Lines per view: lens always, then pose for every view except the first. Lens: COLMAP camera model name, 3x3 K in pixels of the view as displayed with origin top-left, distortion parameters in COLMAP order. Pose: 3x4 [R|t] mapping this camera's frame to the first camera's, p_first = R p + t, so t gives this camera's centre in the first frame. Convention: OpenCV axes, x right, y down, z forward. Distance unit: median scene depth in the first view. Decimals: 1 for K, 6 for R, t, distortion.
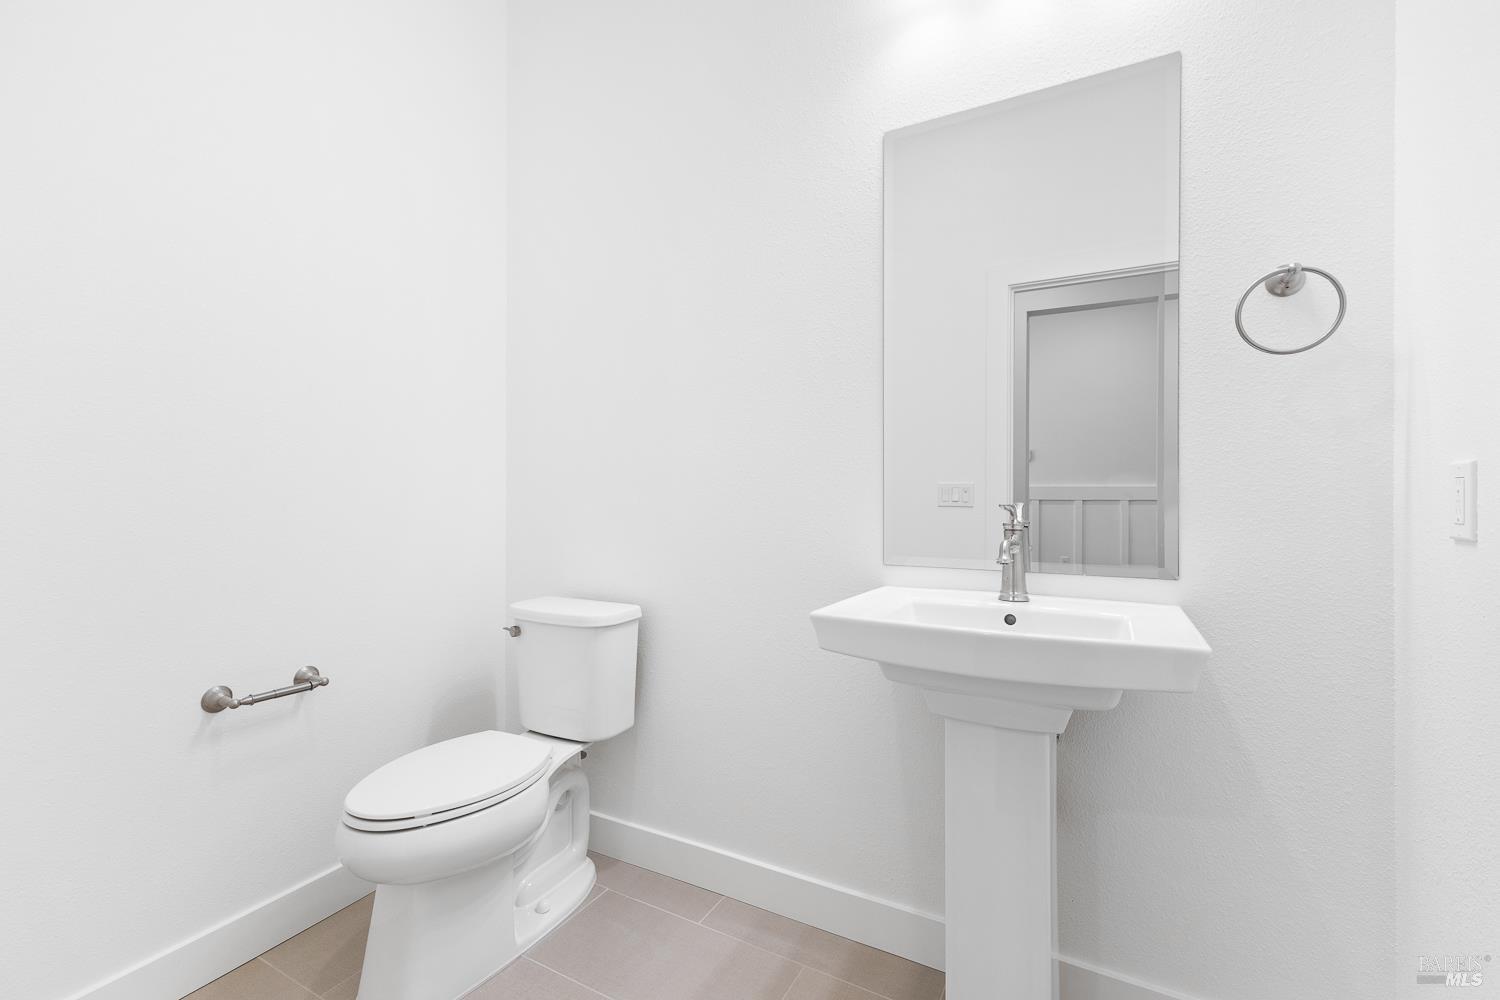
lens RADIAL K [[657.5, 0, 752.6], [0, 657.5, 494.7], [0, 0, 1]] dist [0.008407, -0.002336]
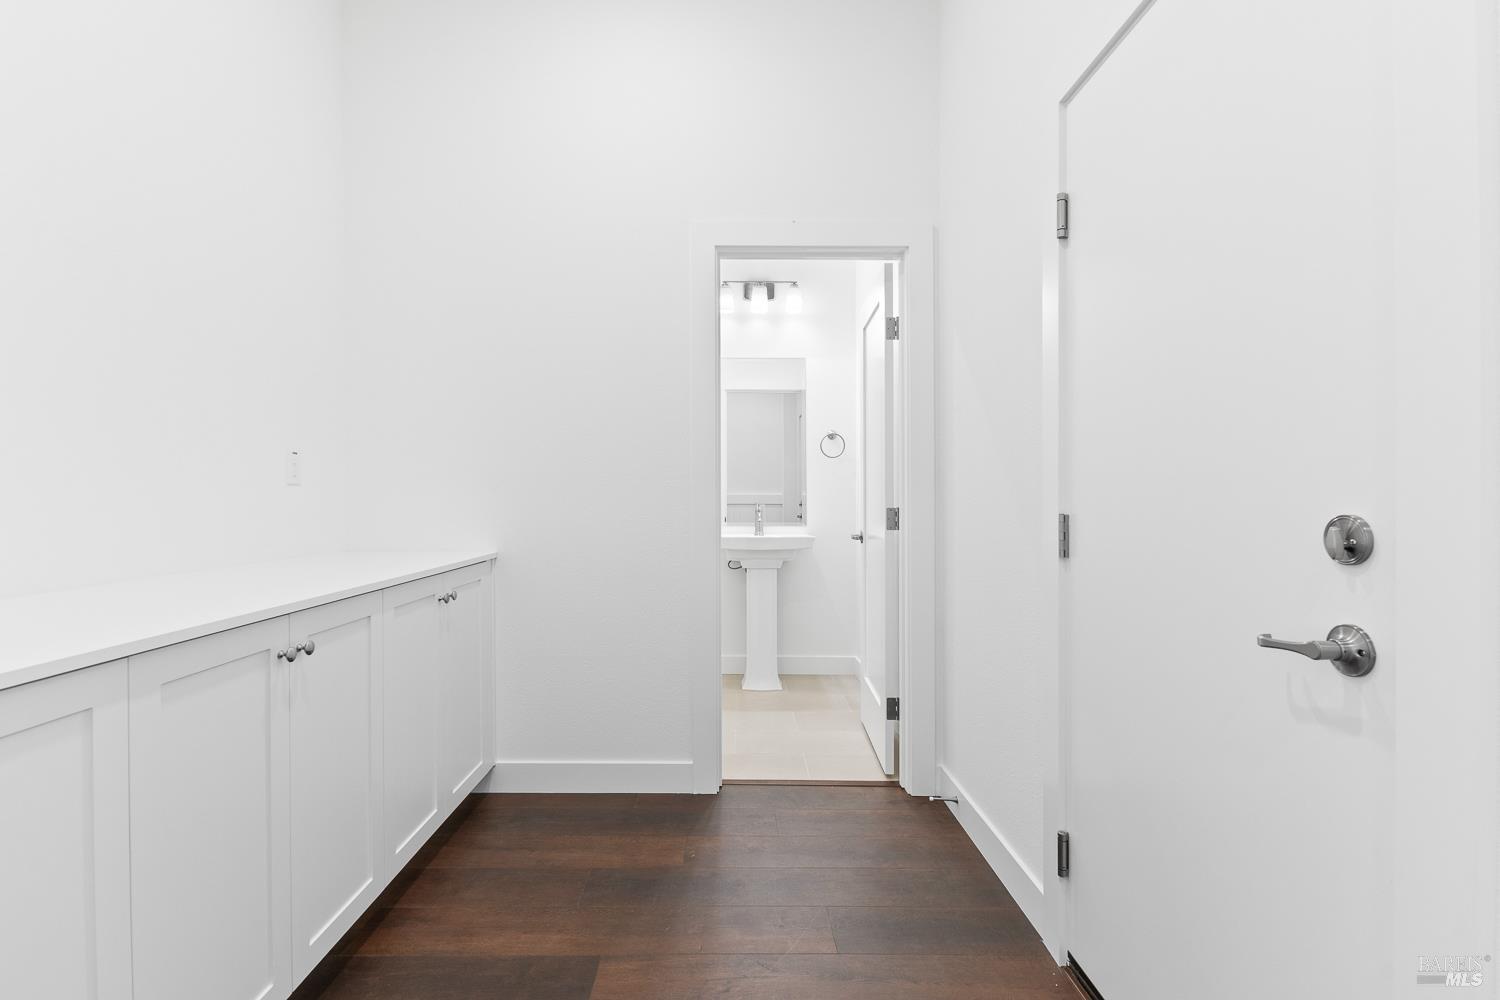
lens RADIAL K [[657.5, 0, 747.5], [0, 657.5, 502.4], [0, 0, 1]] dist [0.008407, -0.002336]
pose [[0.875340, -0.006431, 0.483465, -1.171957], [0.006664, 0.999977, 0.001235, 0.010696], [-0.483462, 0.002140, 0.875363, -1.694191]]
